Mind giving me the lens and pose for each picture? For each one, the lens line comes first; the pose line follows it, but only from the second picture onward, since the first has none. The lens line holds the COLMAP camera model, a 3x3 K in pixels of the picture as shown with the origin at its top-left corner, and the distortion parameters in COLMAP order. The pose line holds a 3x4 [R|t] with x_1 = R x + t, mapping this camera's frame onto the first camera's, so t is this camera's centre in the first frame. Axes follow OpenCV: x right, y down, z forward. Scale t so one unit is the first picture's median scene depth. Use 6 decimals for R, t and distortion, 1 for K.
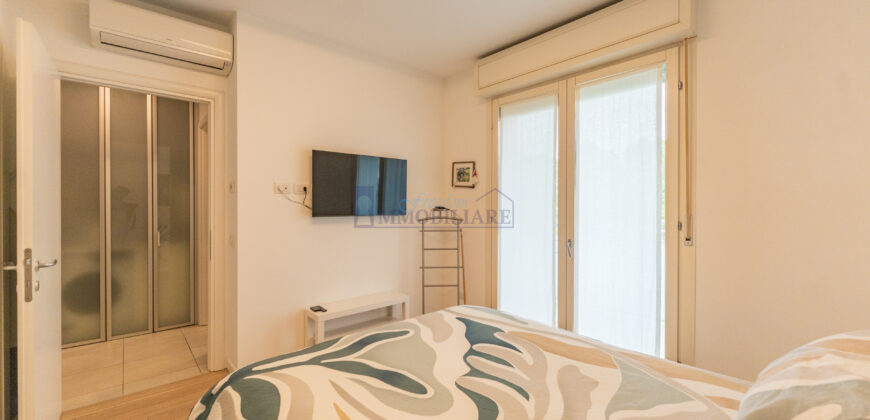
lens RADIAL K [[342.5, 0, 433.3], [0, 342.5, 209.1], [0, 0, 1]] dist [0.001116, -0.000204]
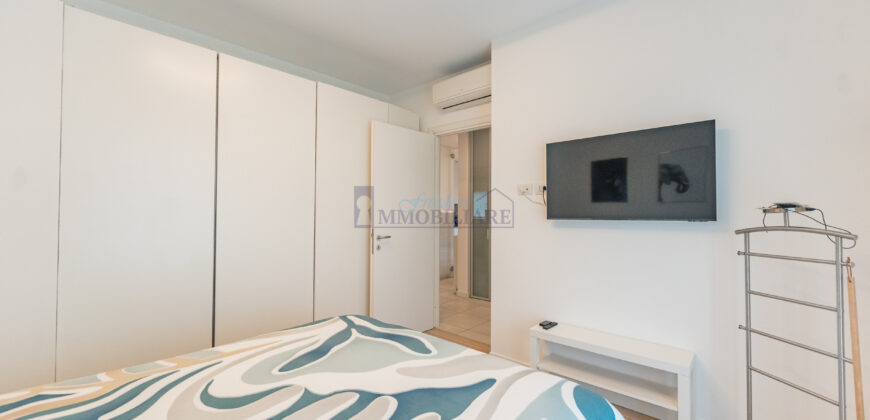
lens RADIAL K [[342.5, 0, 433.3], [0, 342.5, 209.1], [0, 0, 1]] dist [0.001116, -0.000204]
pose [[0.108489, -0.017820, -0.993938, 0.559475], [-0.012927, 0.999729, -0.019335, 0.020720], [0.994014, 0.014946, 0.108230, 0.682294]]
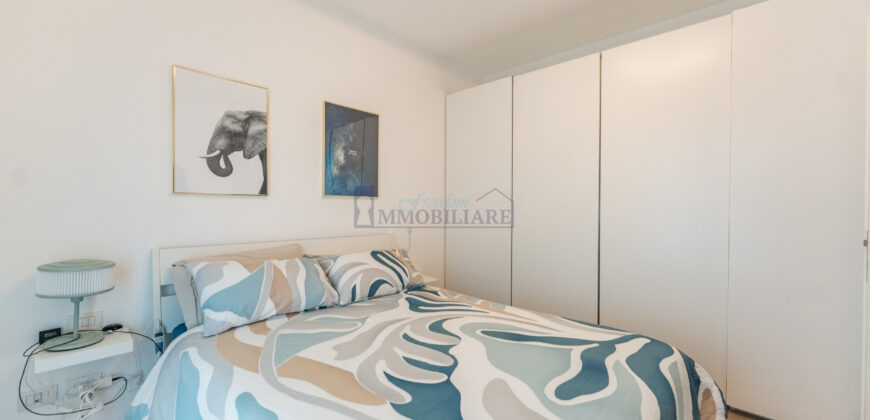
lens RADIAL K [[342.5, 0, 433.3], [0, 342.5, 209.1], [0, 0, 1]] dist [0.001116, -0.000204]
pose [[-0.996310, -0.001936, -0.085807, 0.138573], [-0.002878, 0.999937, 0.010854, 0.027822], [0.085780, 0.011061, -0.996253, 1.148106]]
